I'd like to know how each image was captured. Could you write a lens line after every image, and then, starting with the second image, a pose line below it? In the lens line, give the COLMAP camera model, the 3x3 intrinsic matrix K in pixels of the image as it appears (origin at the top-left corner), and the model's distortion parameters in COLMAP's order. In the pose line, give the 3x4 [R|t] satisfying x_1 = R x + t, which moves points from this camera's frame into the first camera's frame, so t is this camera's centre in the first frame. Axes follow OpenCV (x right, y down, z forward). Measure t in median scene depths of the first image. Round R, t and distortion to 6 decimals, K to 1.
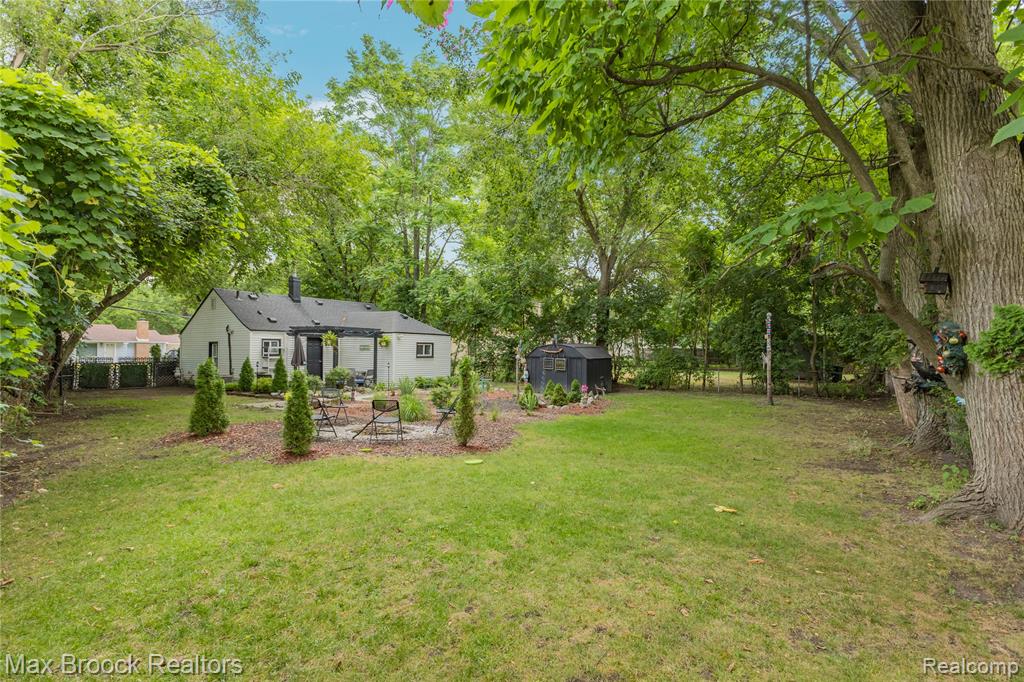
lens RADIAL K [[503.8, 0, 505.7], [0, 503.8, 345.8], [0, 0, 1]] dist [-0.015283, 0.000314]
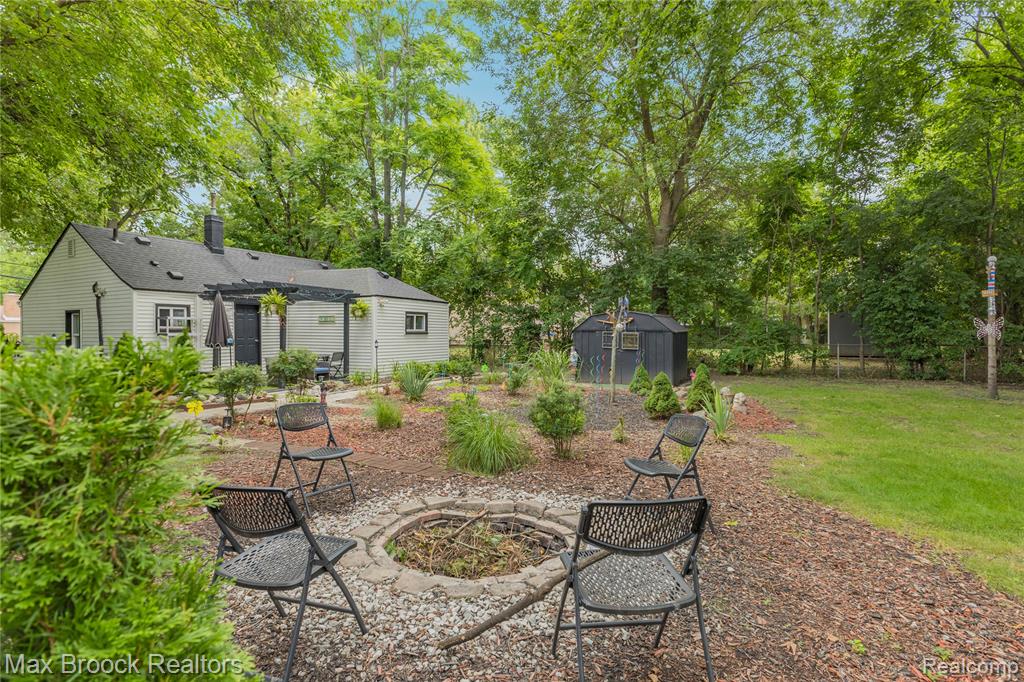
lens RADIAL K [[503.8, 0, 516.0], [0, 503.8, 338.9], [0, 0, 1]] dist [-0.015283, 0.000314]
pose [[0.991220, -0.009638, 0.131875, -0.122886], [0.006524, 0.999690, 0.024026, 0.015261], [-0.132065, -0.022954, 0.990975, 0.314562]]
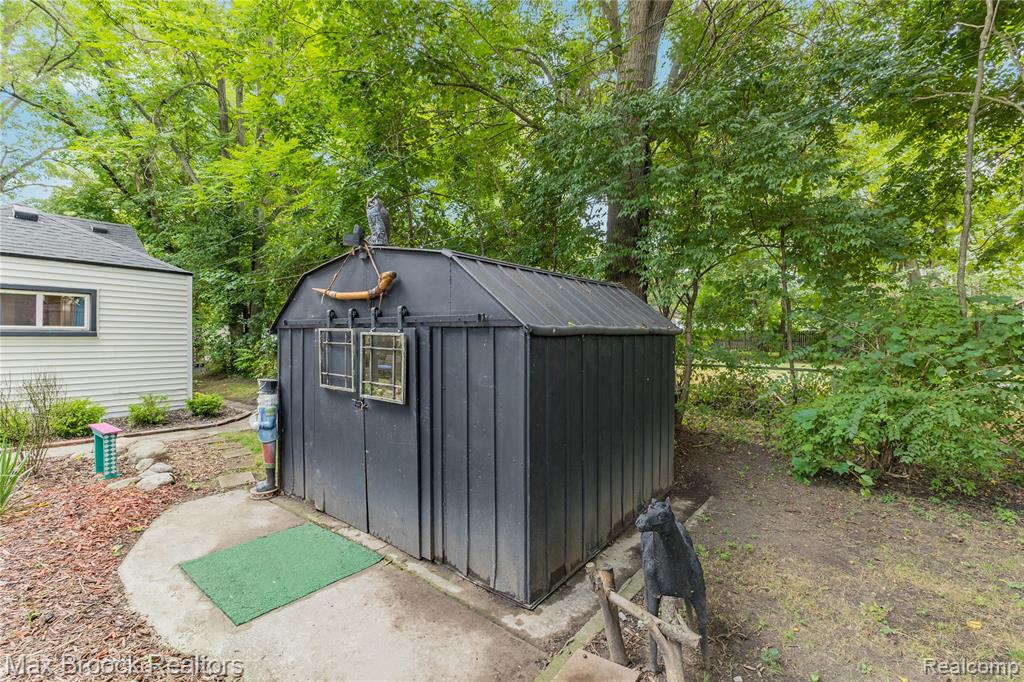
lens RADIAL K [[439.4, 0, 517.8], [0, 439.4, 337.8], [0, 0, 1]] dist [0.016535, 0.000239]
pose [[0.999080, -0.002242, -0.042832, 0.145941], [0.002605, 0.999961, 0.008430, 0.024001], [0.042812, -0.008534, 0.999047, 0.781223]]
